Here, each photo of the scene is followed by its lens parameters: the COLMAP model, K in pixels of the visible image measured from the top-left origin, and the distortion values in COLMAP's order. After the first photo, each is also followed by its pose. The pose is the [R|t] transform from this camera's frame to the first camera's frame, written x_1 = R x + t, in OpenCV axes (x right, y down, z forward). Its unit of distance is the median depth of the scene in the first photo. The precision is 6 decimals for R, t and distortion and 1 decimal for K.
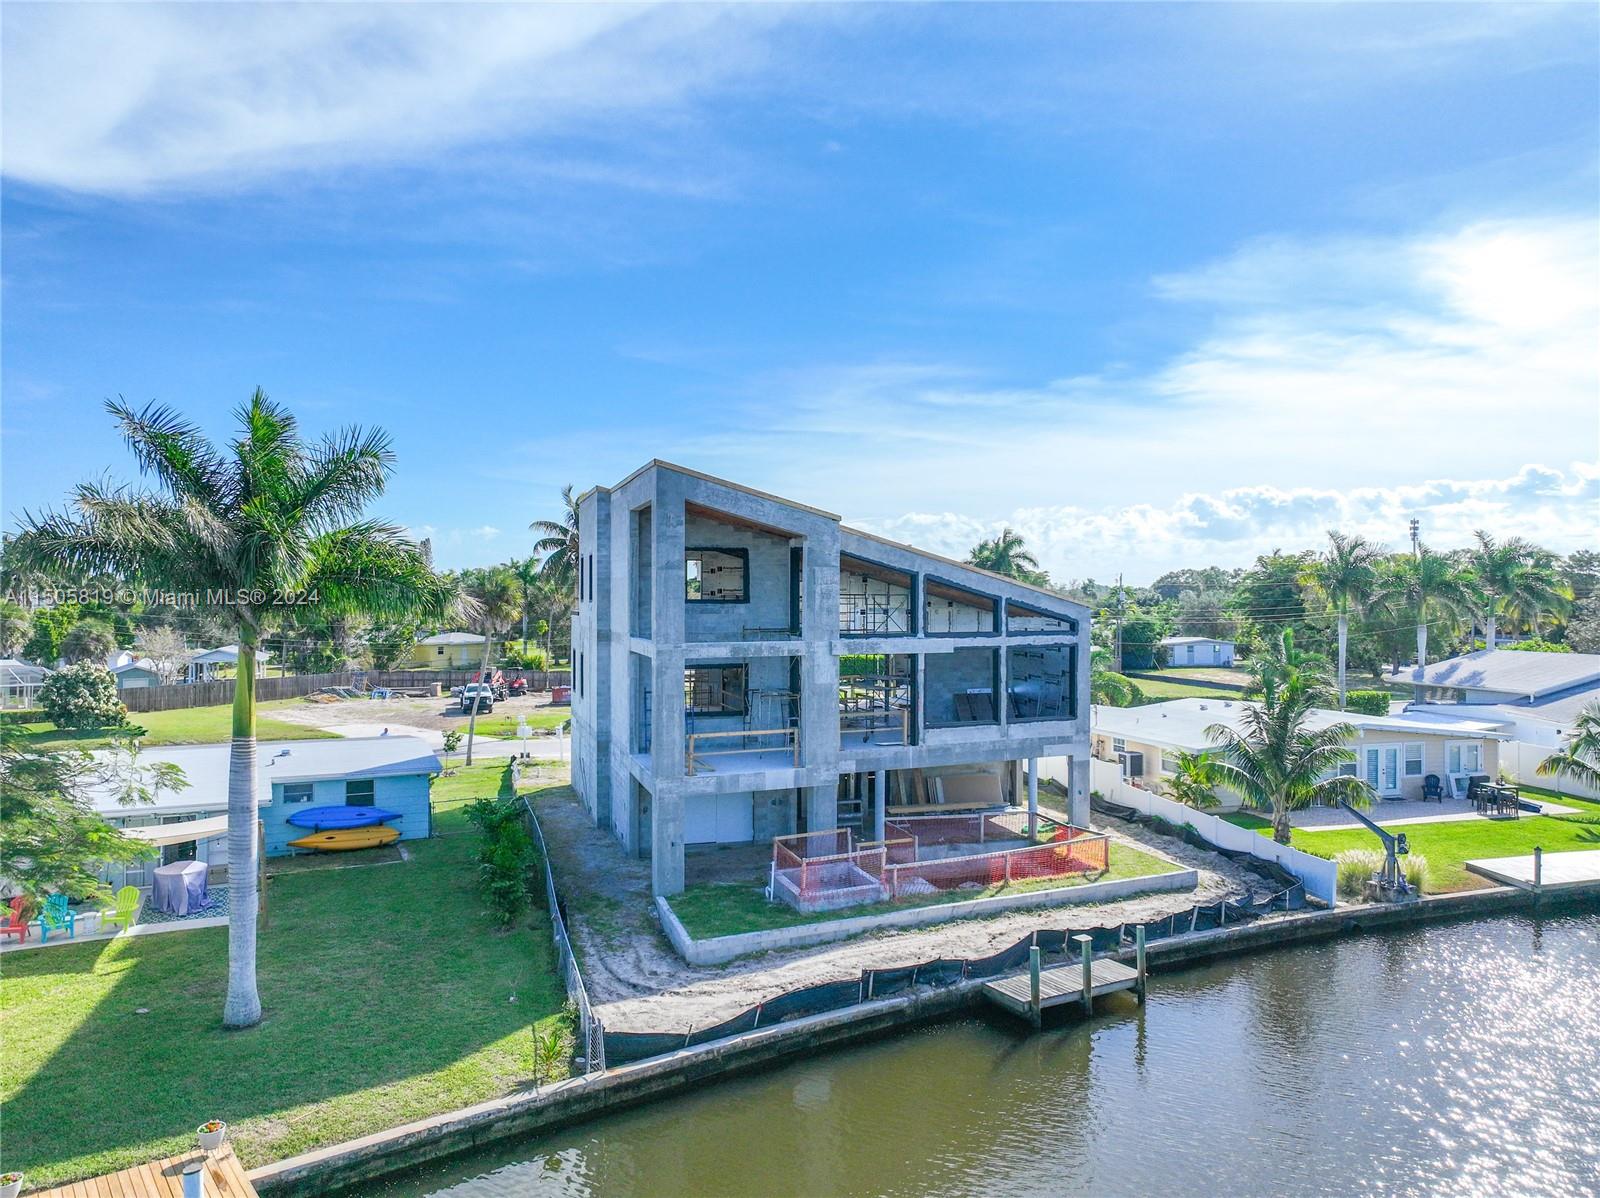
lens RADIAL K [[1129.6, 0, 801.6], [0, 1129.6, 596.6], [0, 0, 1]] dist [-0.008006, 0.025331]
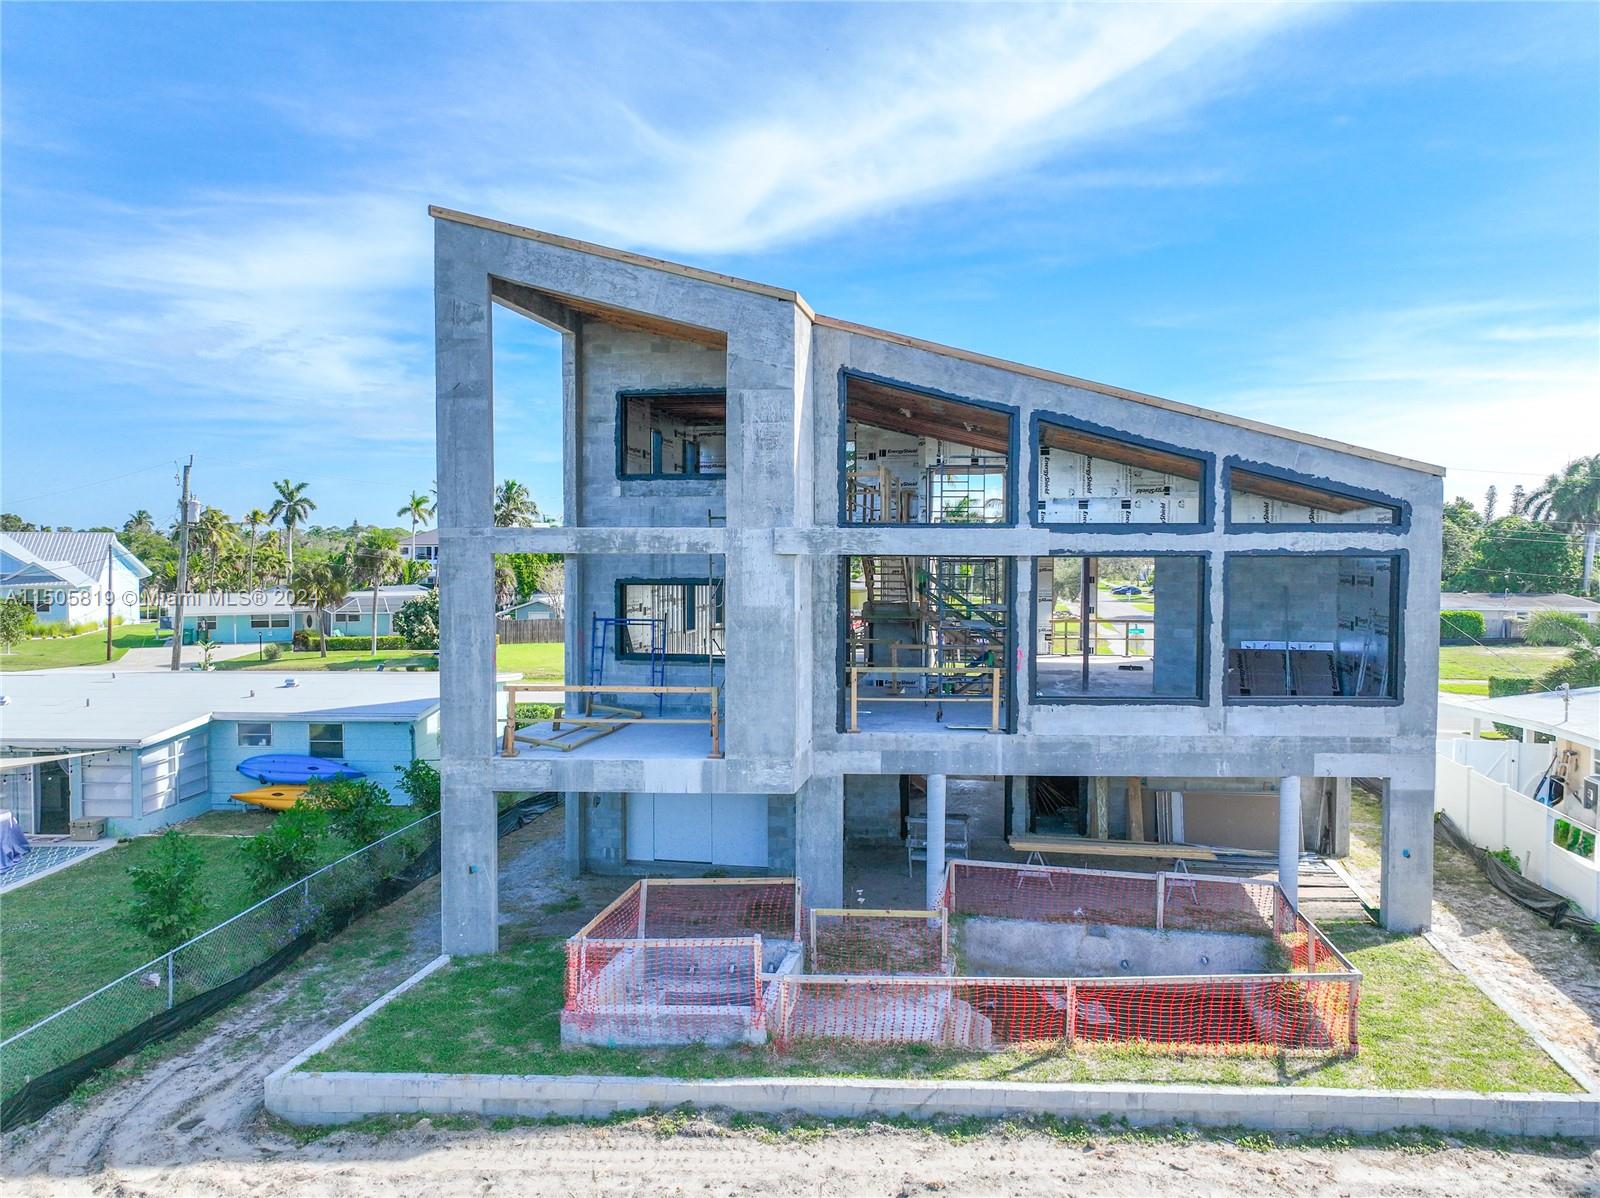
lens RADIAL K [[1129.6, 0, 801.6], [0, 1129.6, 596.6], [0, 0, 1]] dist [-0.008006, 0.025331]
pose [[0.881999, 0.018826, -0.470875, 0.302964], [-0.001495, 0.999308, 0.037153, 0.054268], [0.471249, -0.032065, 0.881417, 0.555434]]
